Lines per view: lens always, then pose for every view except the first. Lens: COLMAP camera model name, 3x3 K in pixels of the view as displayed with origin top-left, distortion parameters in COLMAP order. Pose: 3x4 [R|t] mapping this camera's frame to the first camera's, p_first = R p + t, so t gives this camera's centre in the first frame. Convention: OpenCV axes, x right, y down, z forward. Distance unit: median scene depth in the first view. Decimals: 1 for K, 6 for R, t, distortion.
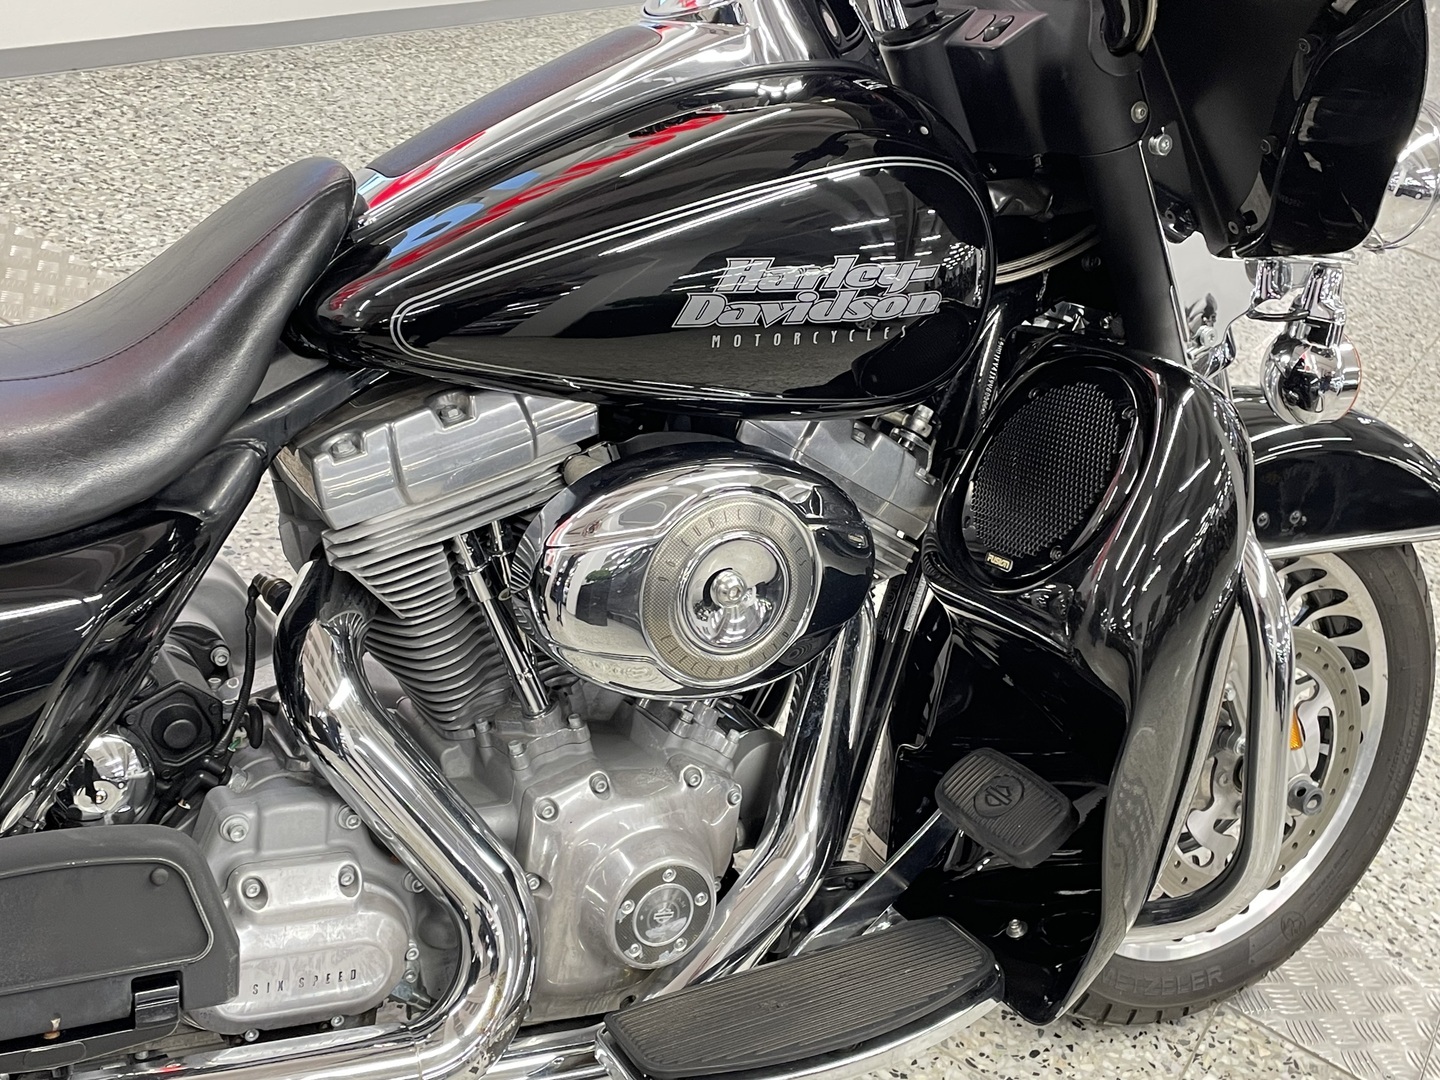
lens RADIAL K [[1719.9, 0, 740.1], [0, 1719.9, 542.2], [0, 0, 1]] dist [0.059345, 0.000000]
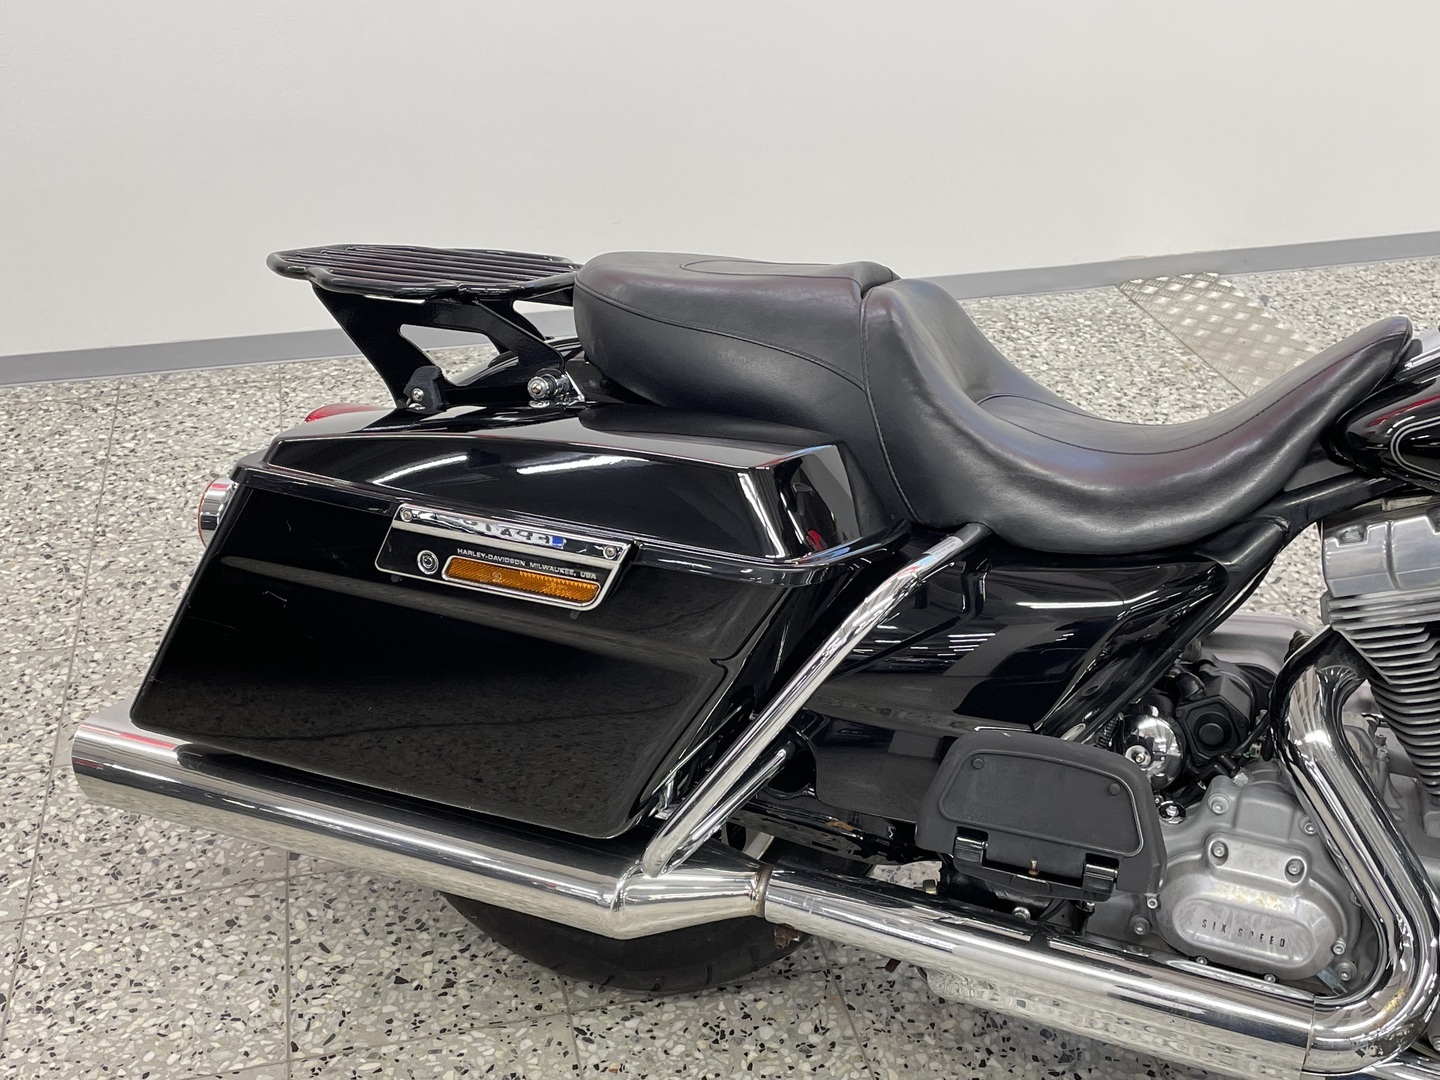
lens RADIAL K [[1719.9, 0, 718.6], [0, 1719.9, 537.5], [0, 0, 1]] dist [0.059345, 0.000000]
pose [[0.671573, 0.137710, -0.728029, 0.385444], [-0.210803, 0.977482, -0.009561, 0.057126], [0.710318, 0.159891, 0.685480, -0.218520]]
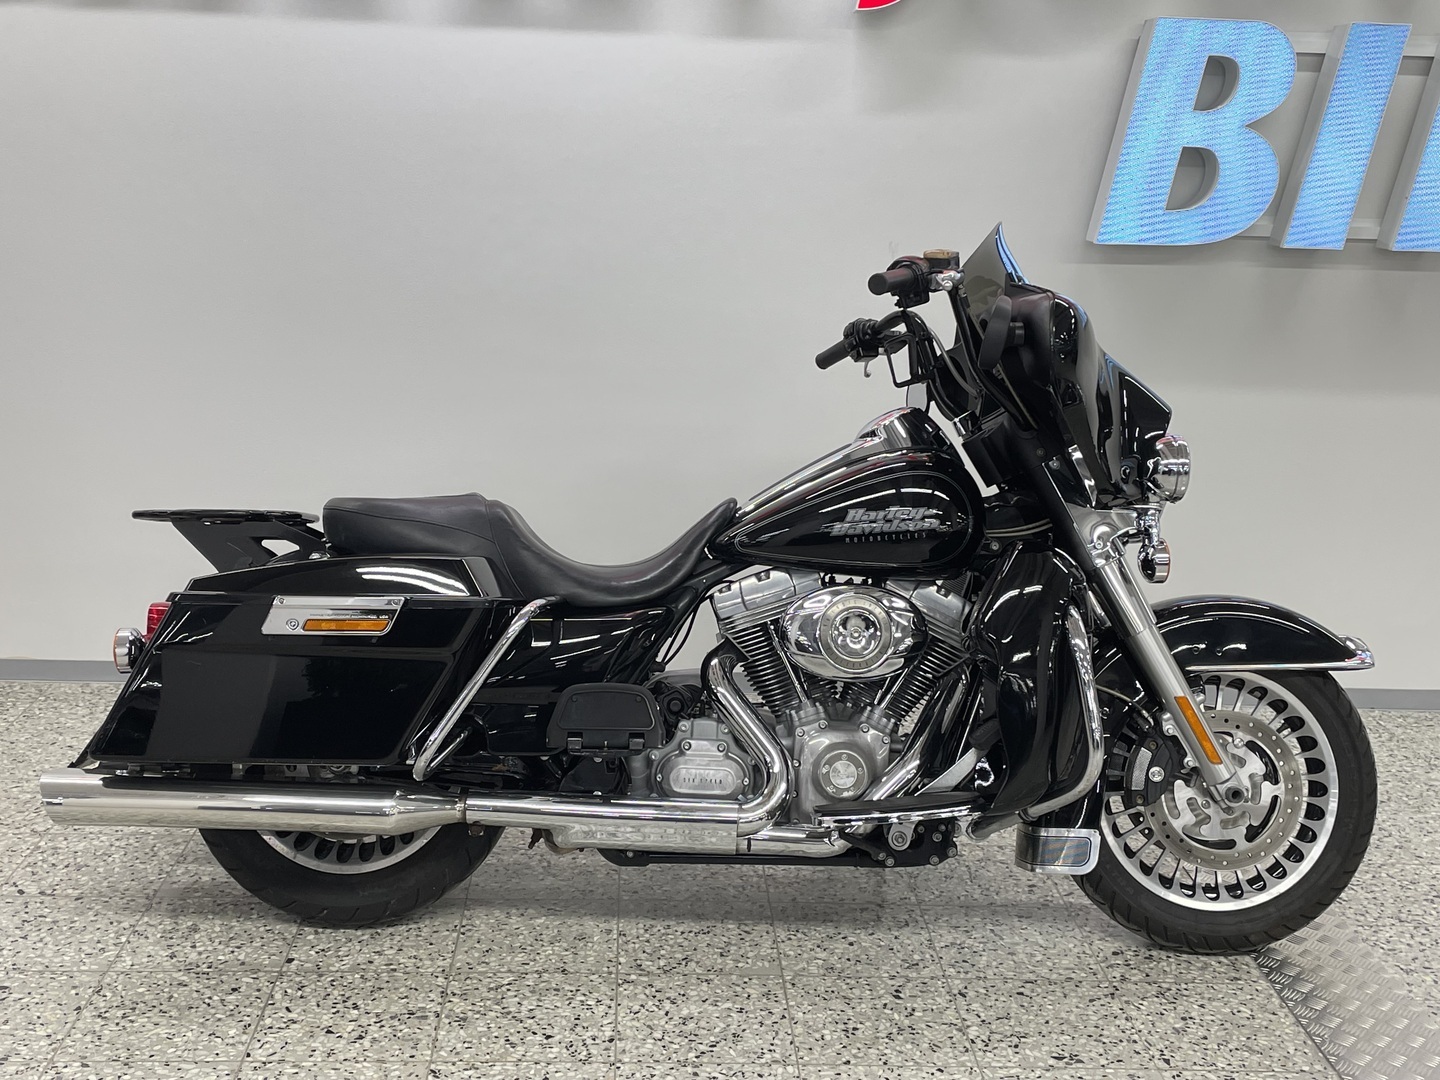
lens RADIAL K [[1719.9, 0, 723.4], [0, 1719.9, 508.5], [0, 0, 1]] dist [0.059345, 0.000000]
pose [[0.884907, -0.106417, -0.453448, 1.019767], [-0.058702, 0.940305, -0.335231, 0.736551], [0.462054, 0.323266, 0.825836, -1.314059]]
